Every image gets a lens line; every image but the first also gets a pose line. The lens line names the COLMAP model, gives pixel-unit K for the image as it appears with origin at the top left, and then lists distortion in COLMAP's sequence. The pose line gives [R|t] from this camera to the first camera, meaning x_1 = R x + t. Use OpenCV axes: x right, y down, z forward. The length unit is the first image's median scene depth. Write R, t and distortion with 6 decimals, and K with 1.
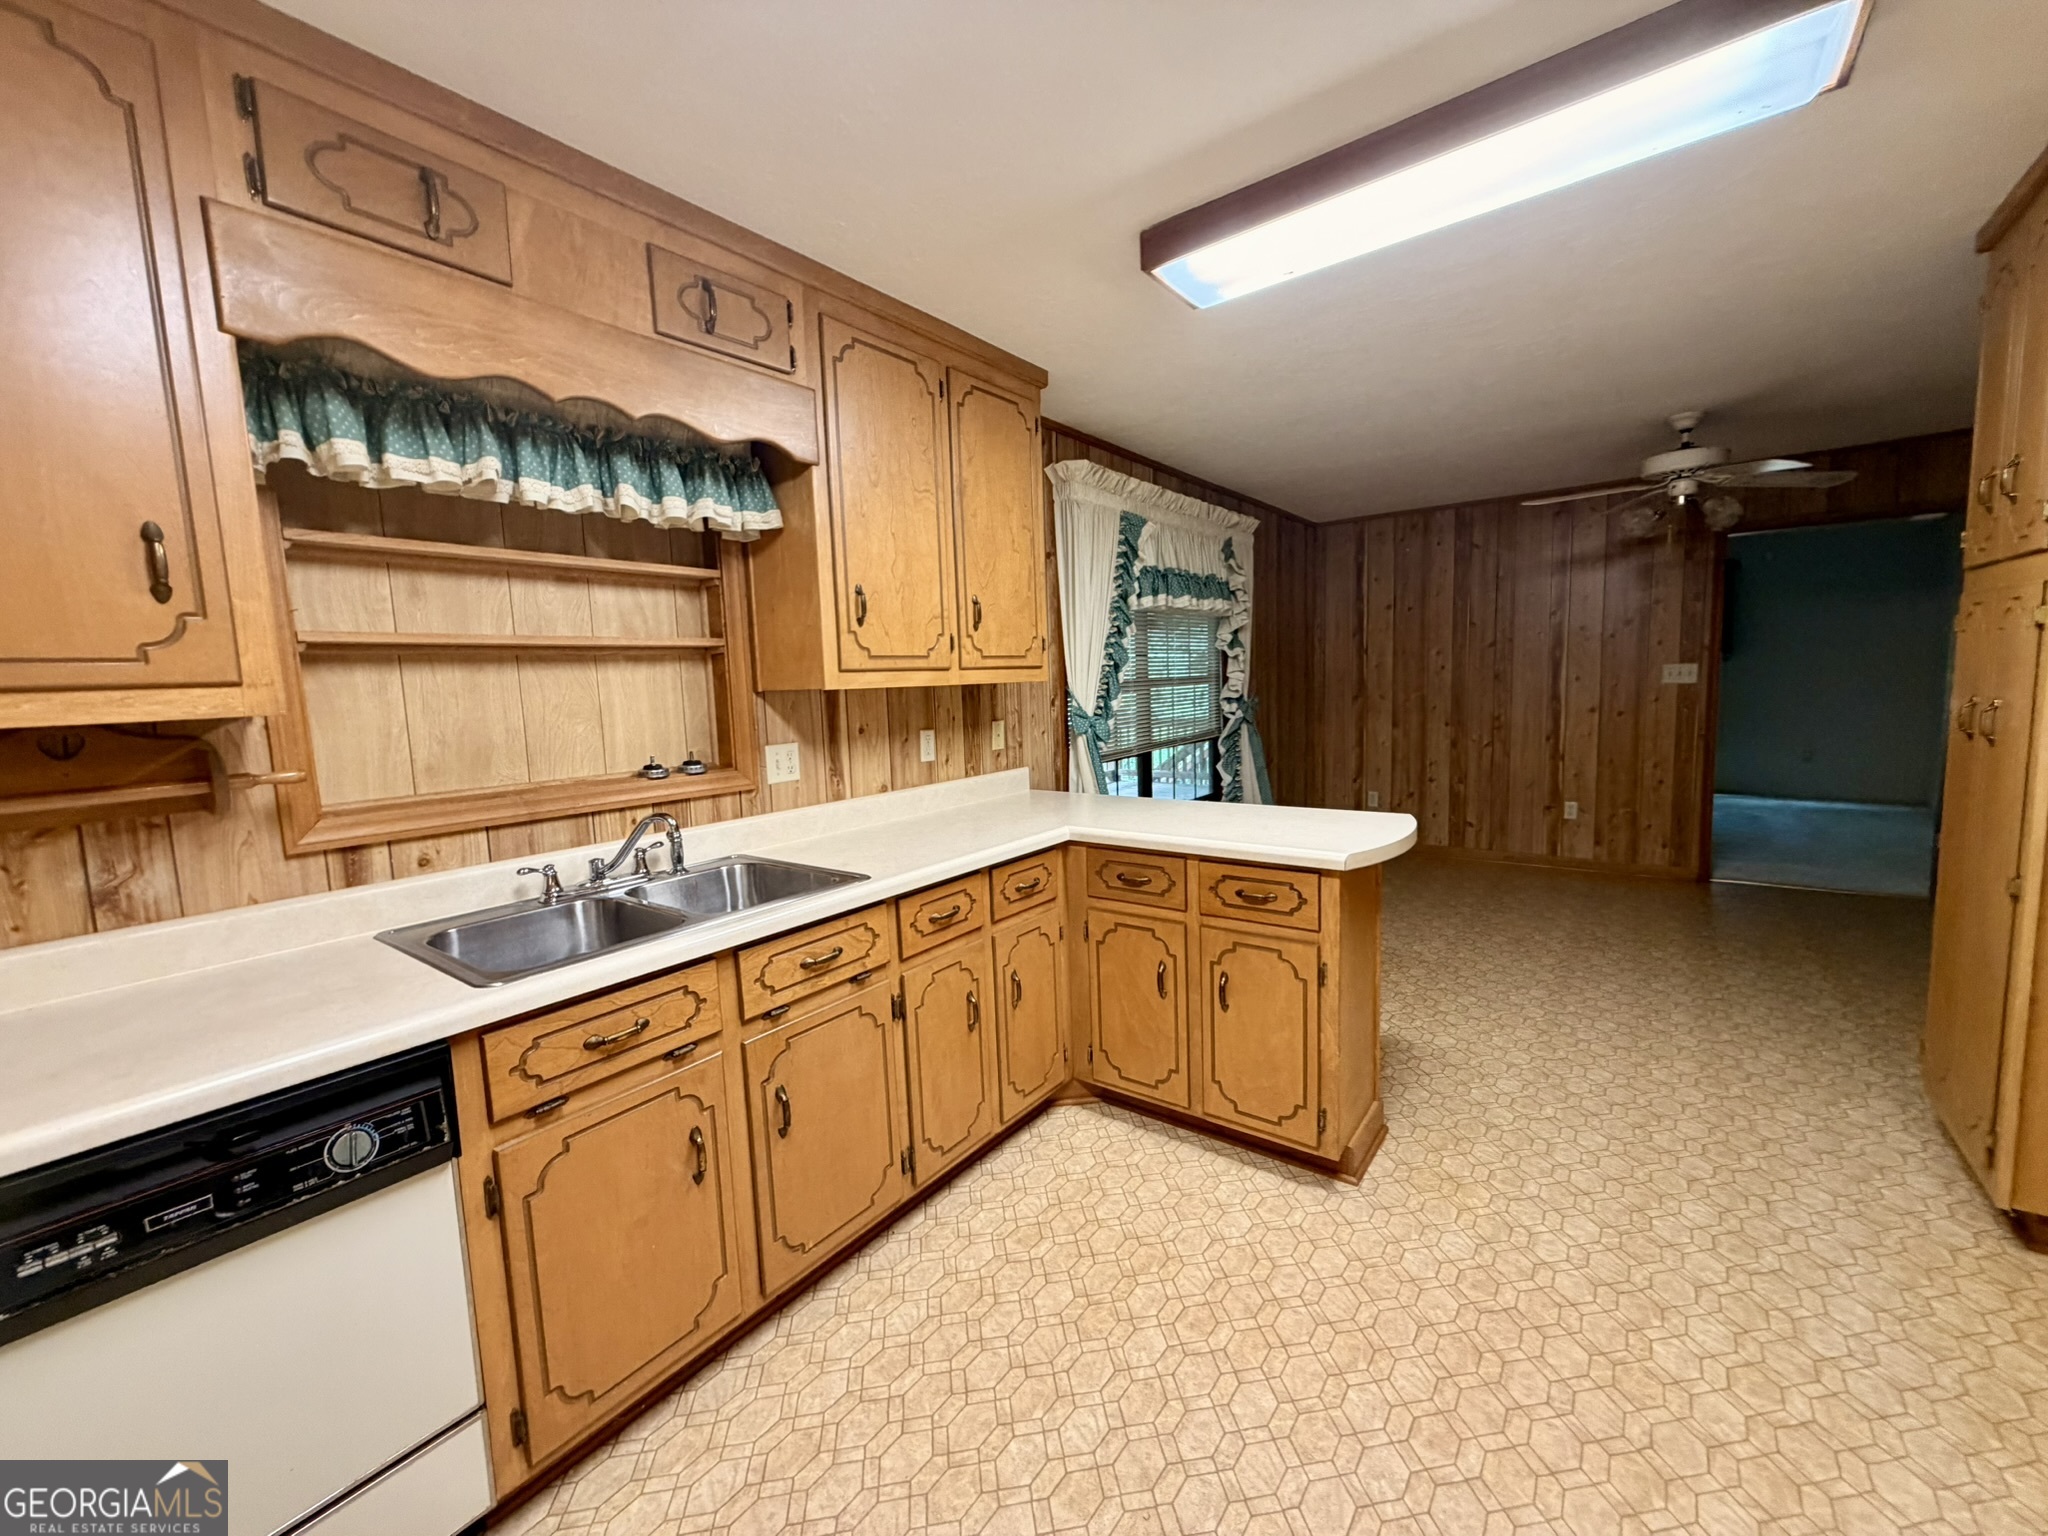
lens RADIAL K [[817.3, 0, 1020.2], [0, 817.3, 763.4], [0, 0, 1]] dist [0.001305, 0.000513]
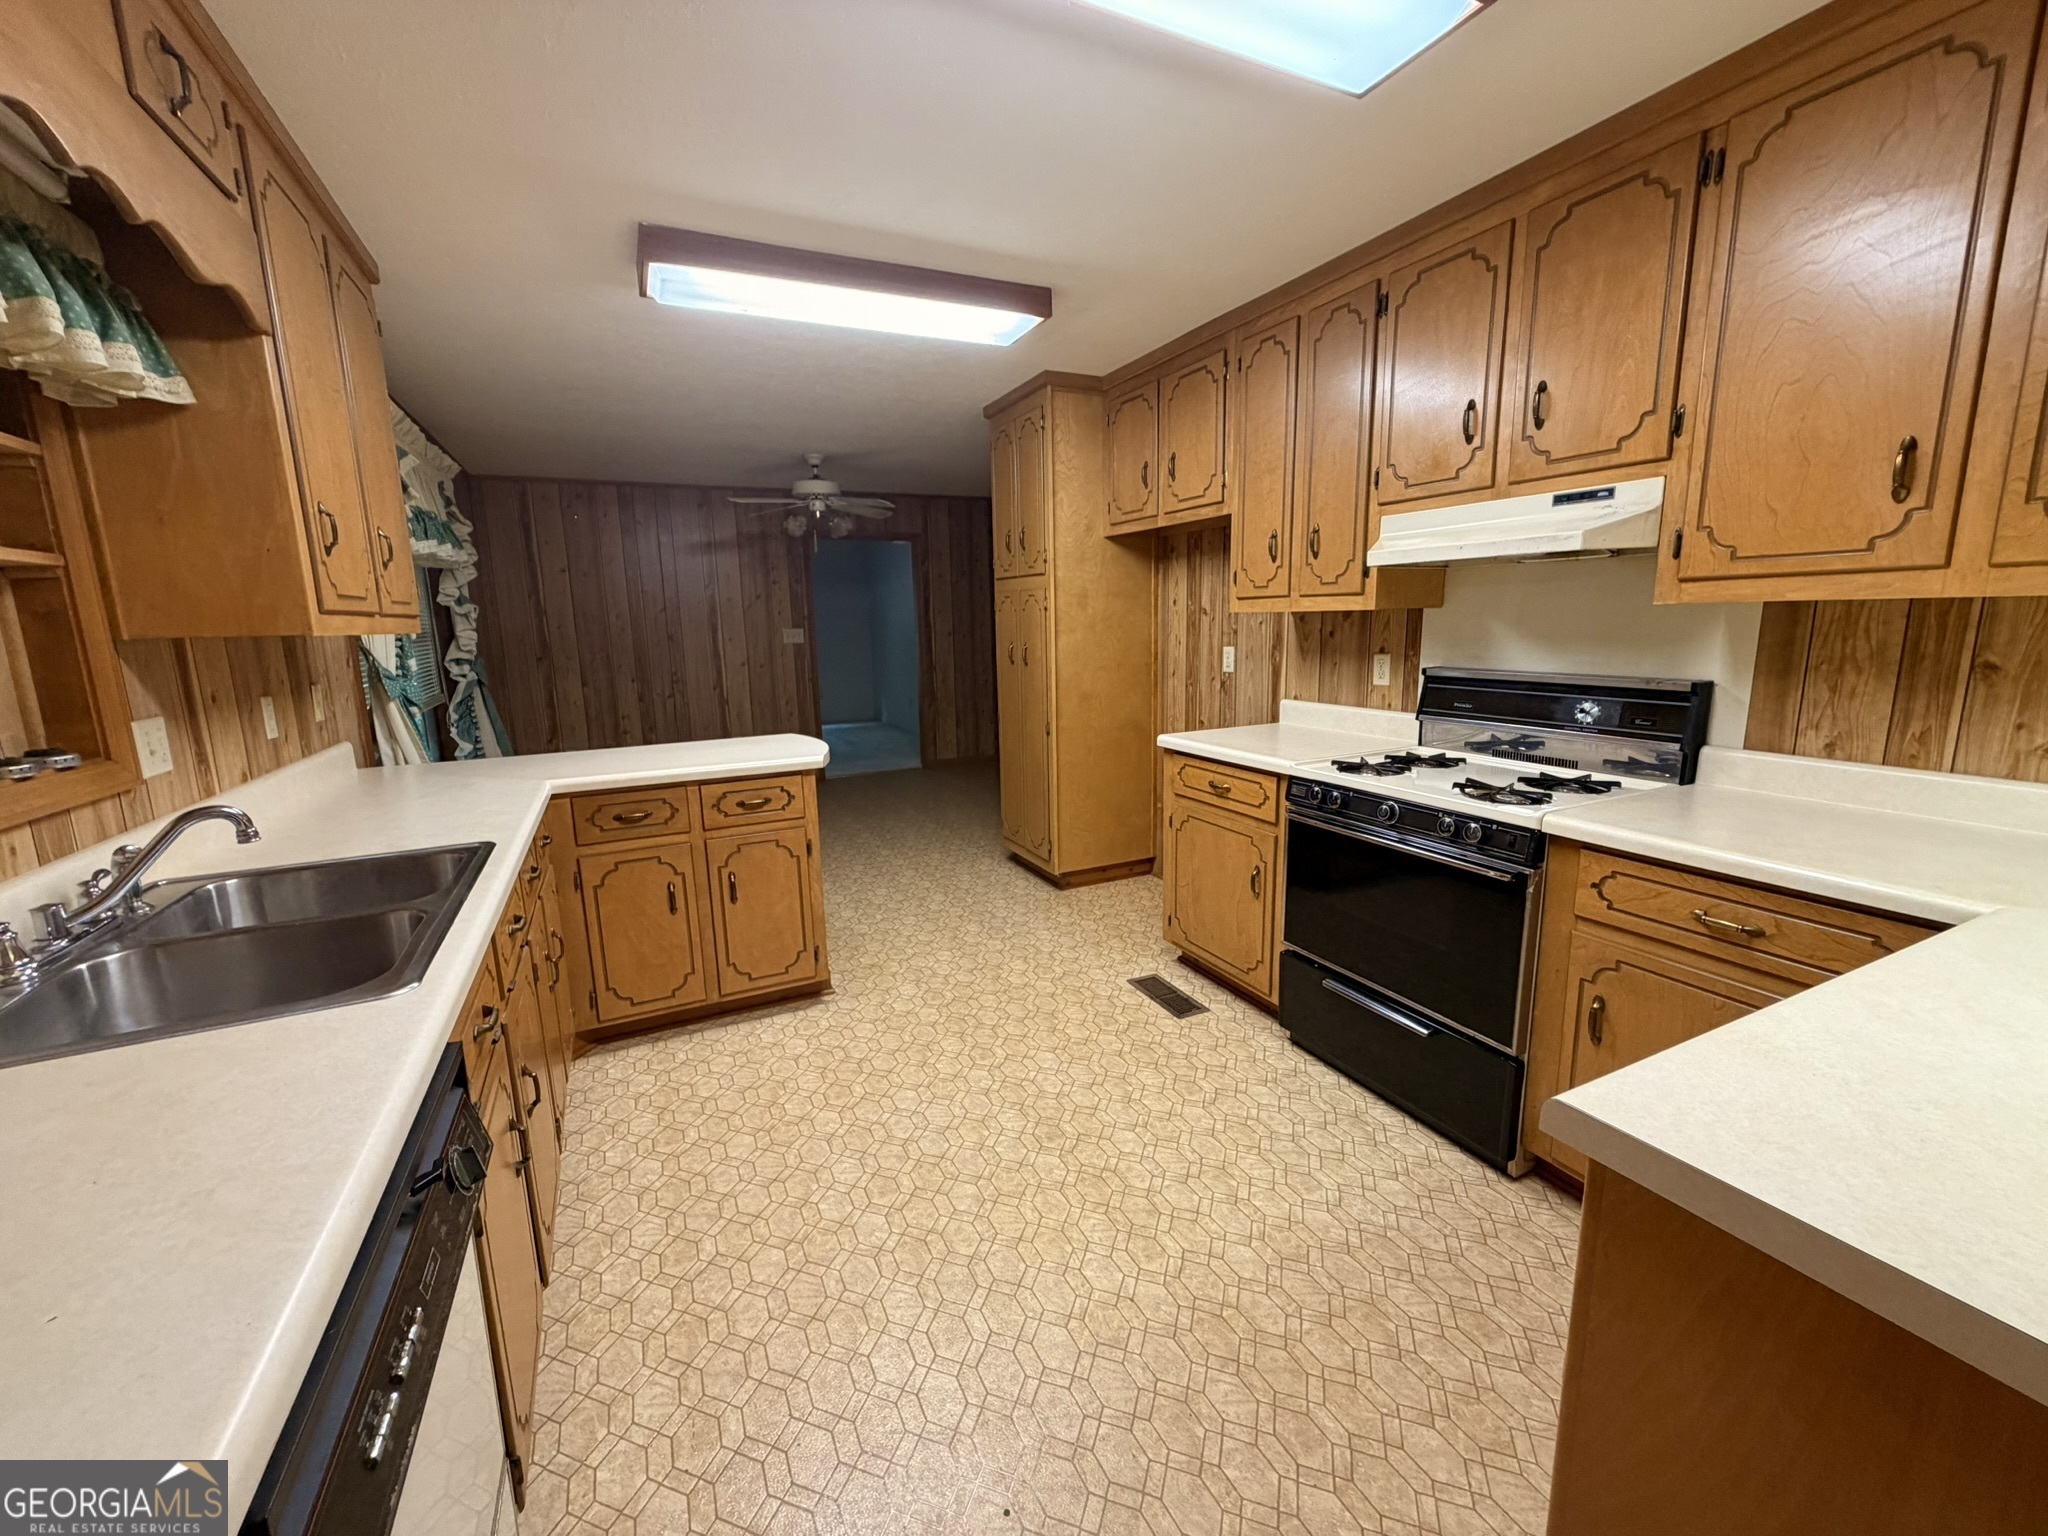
lens RADIAL K [[817.3, 0, 1020.2], [0, 817.3, 763.4], [0, 0, 1]] dist [0.001305, 0.000513]
pose [[0.451014, -0.131427, 0.882787, -0.282760], [0.099089, 0.990357, 0.096817, 0.009246], [-0.886999, 0.043809, 0.459688, 0.023995]]
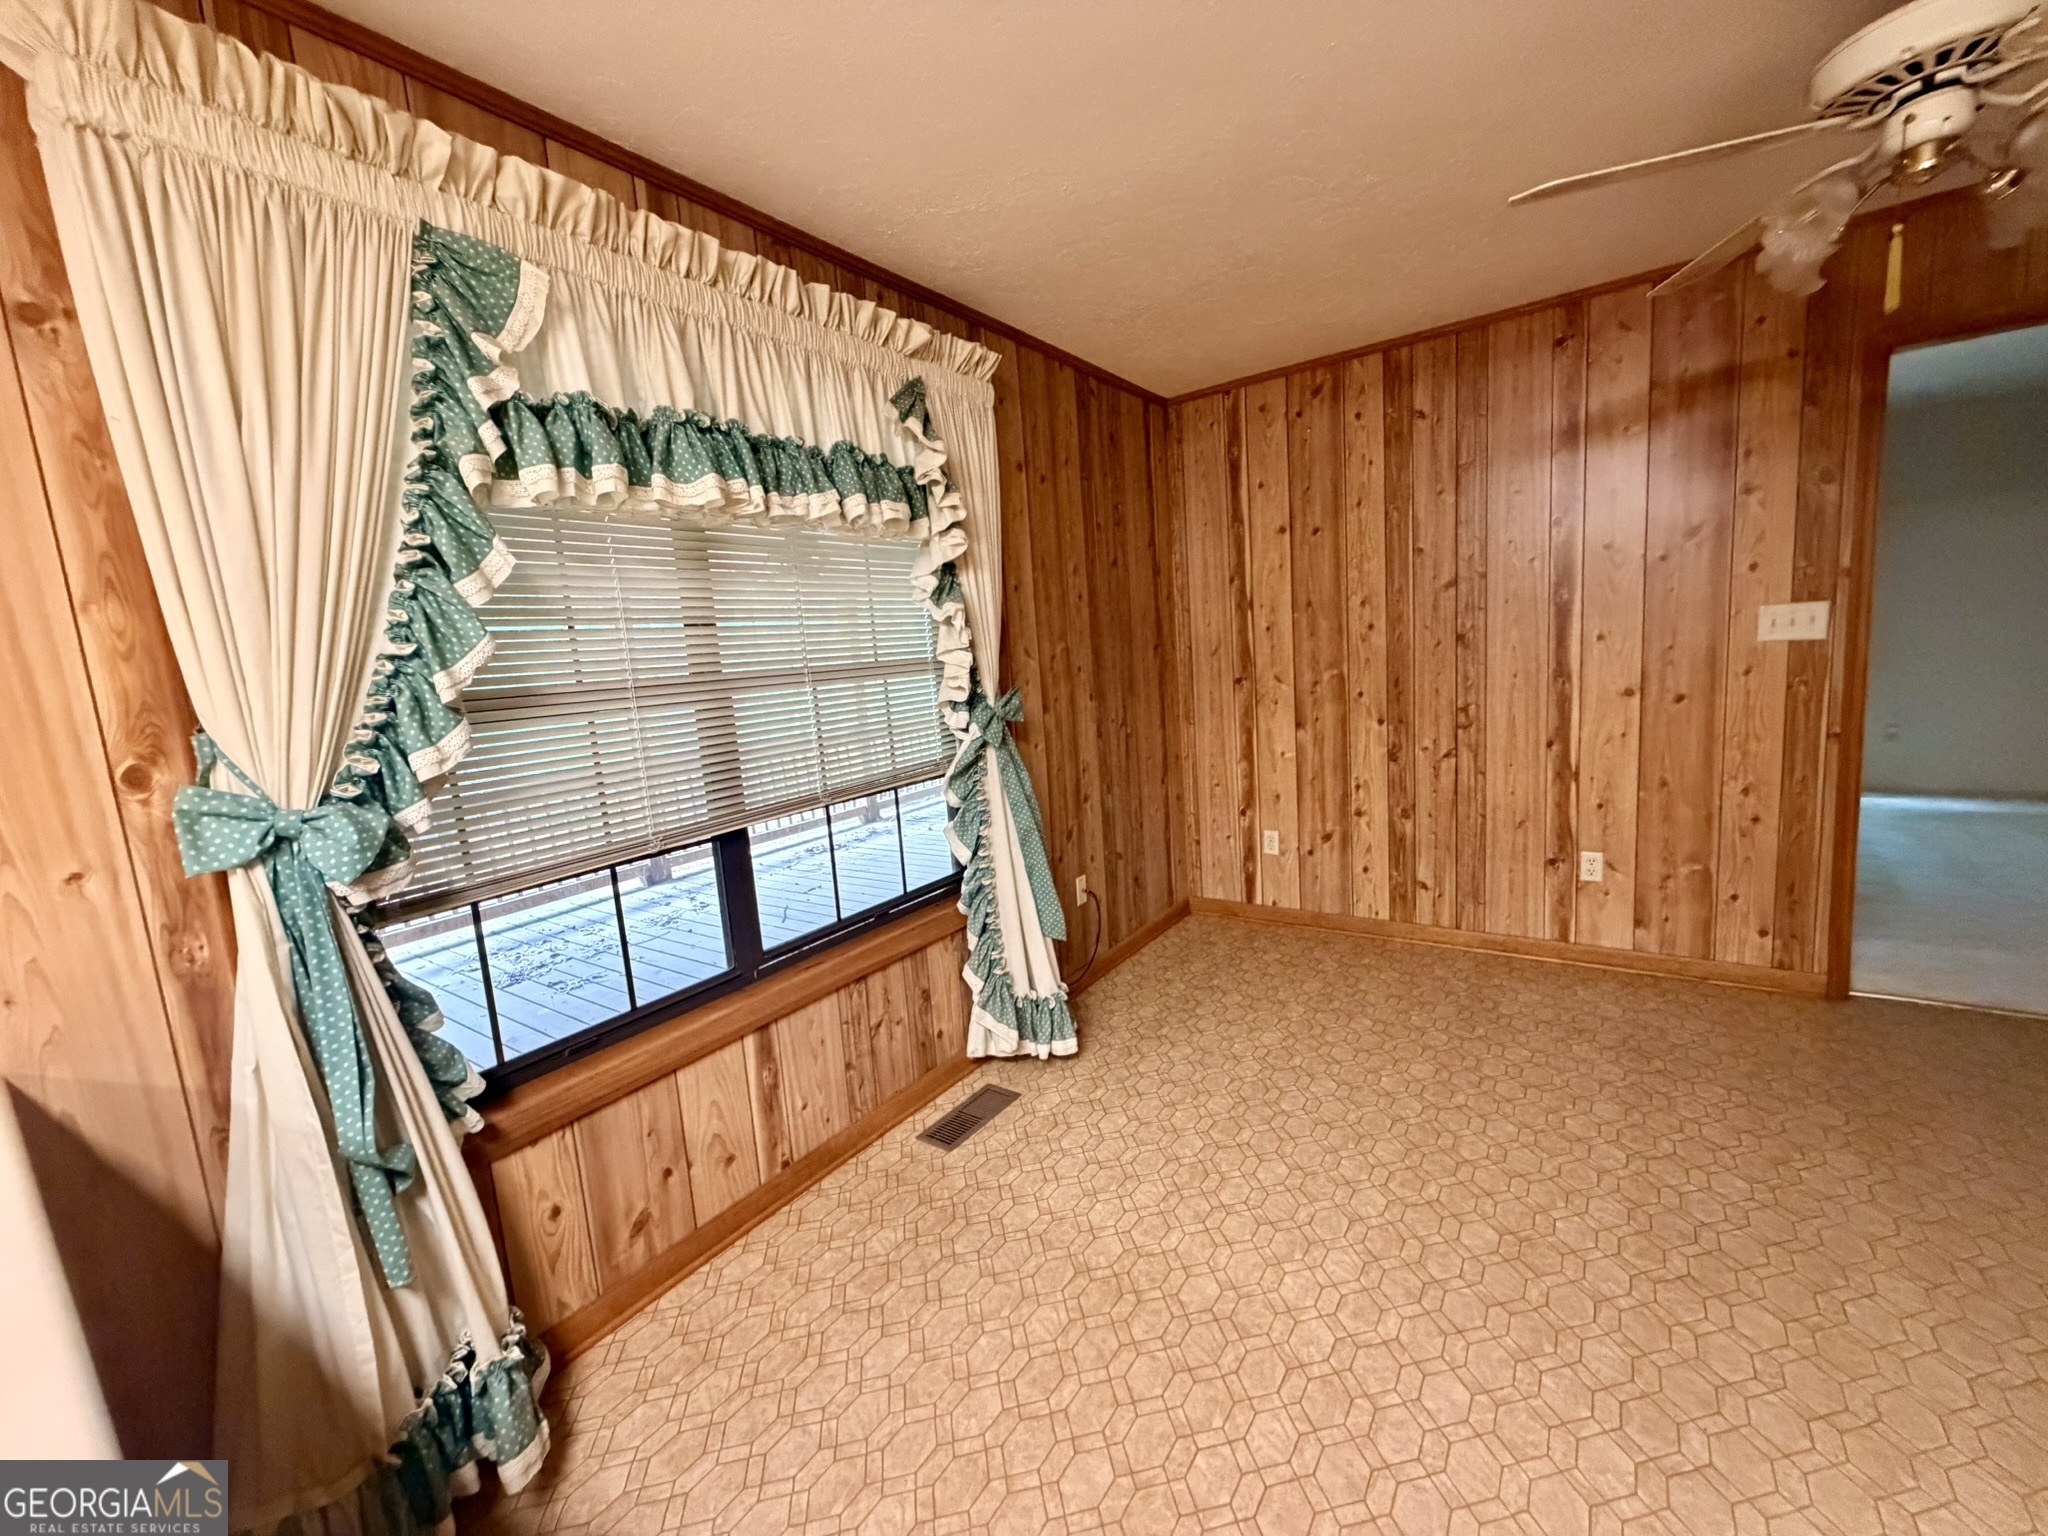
lens RADIAL K [[817.3, 0, 1020.2], [0, 817.3, 763.4], [0, 0, 1]] dist [0.001305, 0.000513]
pose [[0.998777, -0.041784, 0.026413, 0.280145], [0.040965, 0.998684, 0.030845, -0.054276], [-0.027667, -0.029725, 0.999175, 0.474113]]
